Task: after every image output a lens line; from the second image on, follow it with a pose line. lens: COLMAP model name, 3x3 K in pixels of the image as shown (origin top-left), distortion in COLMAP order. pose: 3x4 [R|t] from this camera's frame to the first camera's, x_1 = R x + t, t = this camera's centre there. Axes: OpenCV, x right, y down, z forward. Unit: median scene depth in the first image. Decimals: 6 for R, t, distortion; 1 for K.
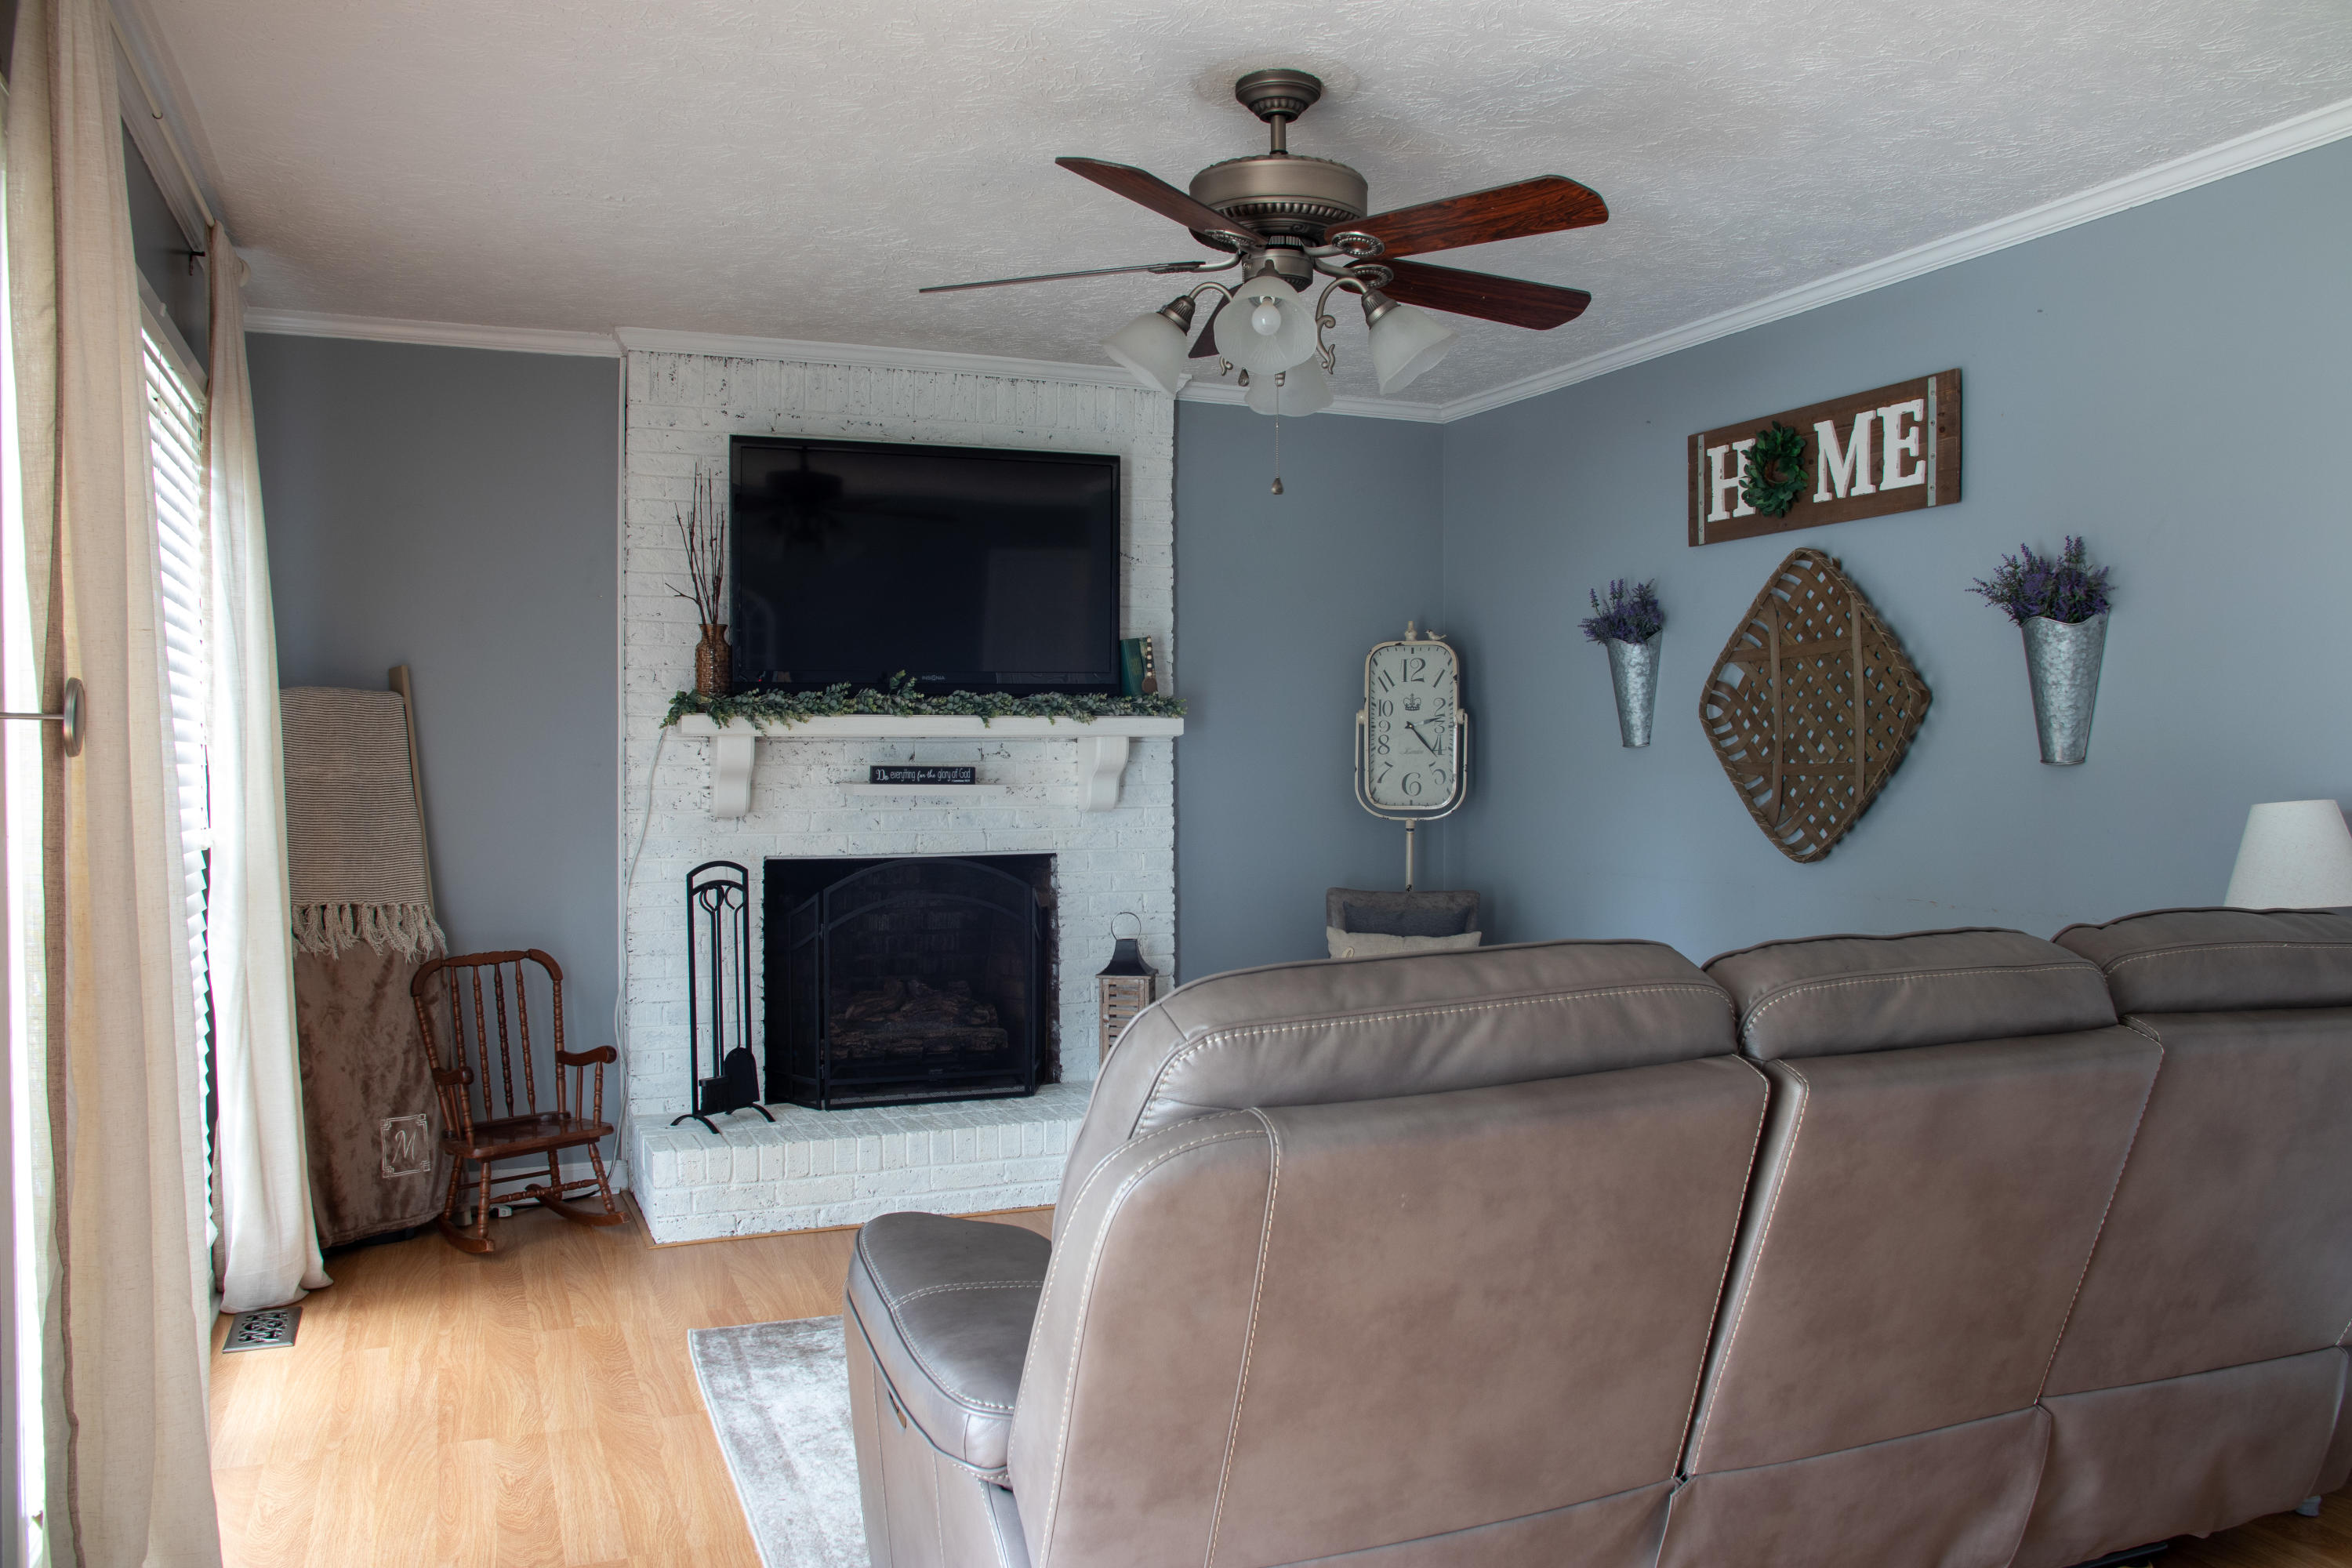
lens RADIAL K [[1791.4, 0, 1229.1], [0, 1791.4, 791.6], [0, 0, 1]] dist [-0.092773, 0.085165]
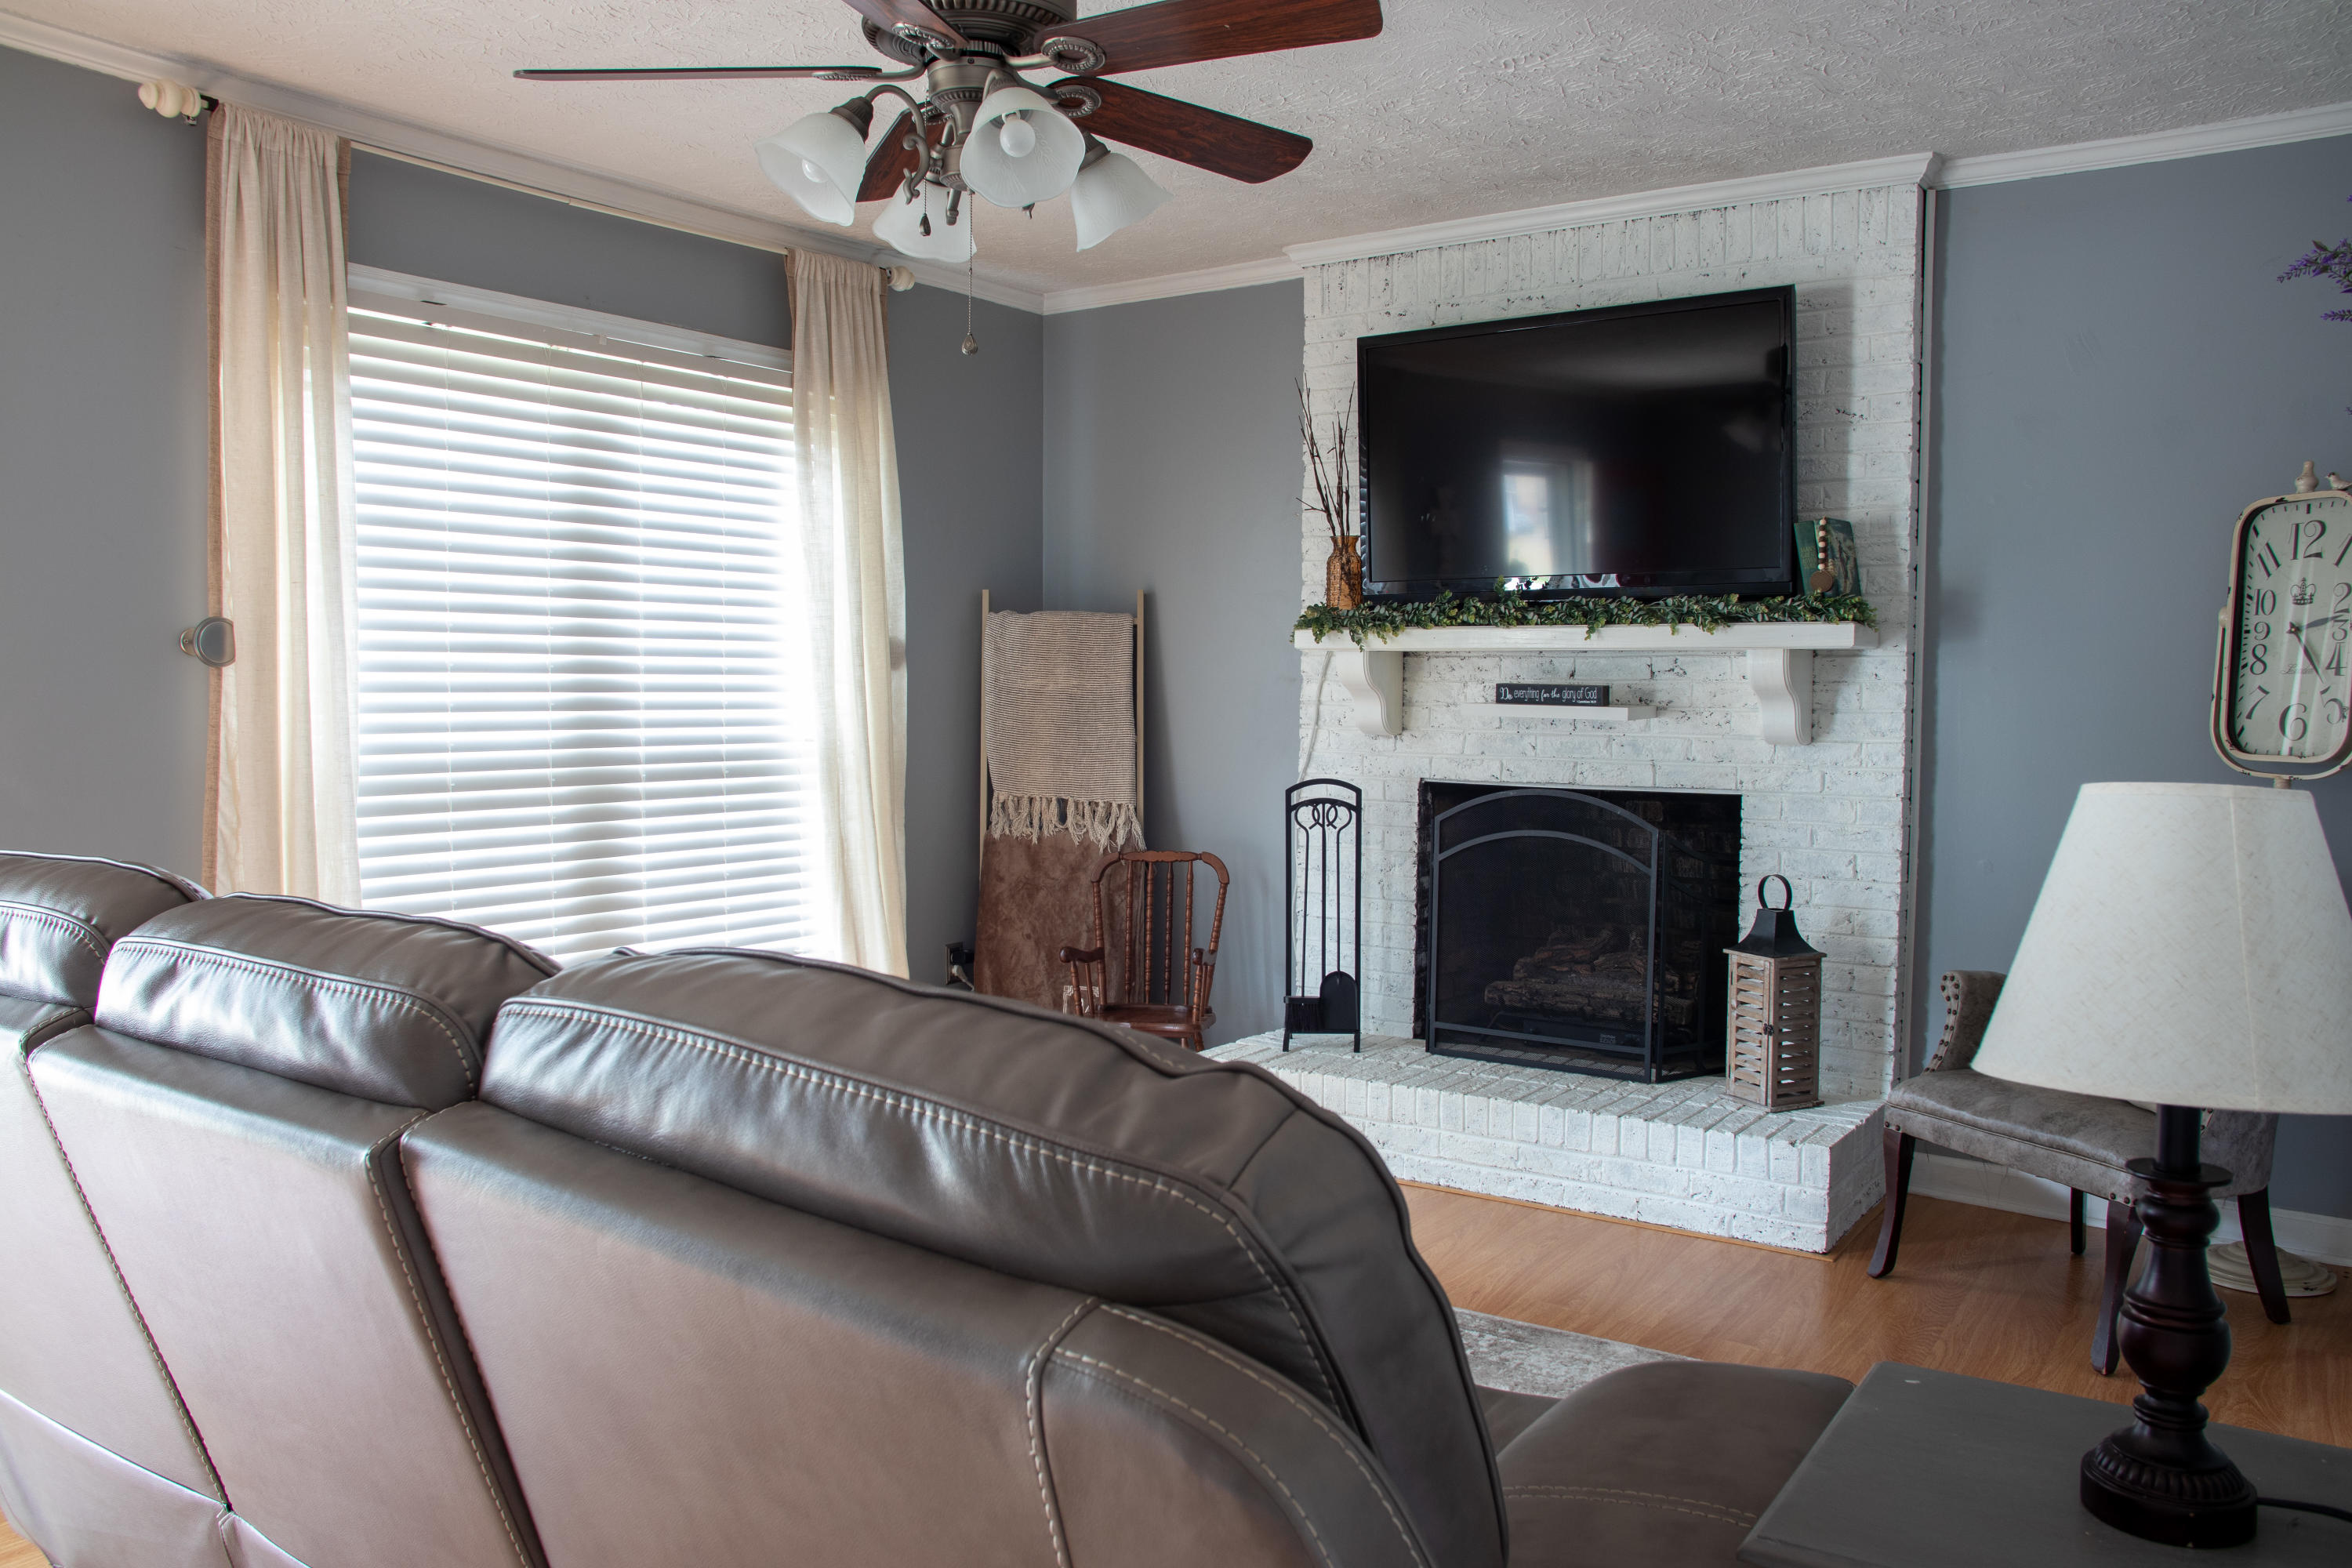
lens RADIAL K [[1791.4, 0, 1176.8], [0, 1791.4, 793.8], [0, 0, 1]] dist [-0.092773, 0.085165]
pose [[0.528717, 0.057984, -0.846815, 0.477809], [-0.021112, 0.998254, 0.055172, -0.005123], [0.848536, -0.011293, 0.529018, 0.386160]]
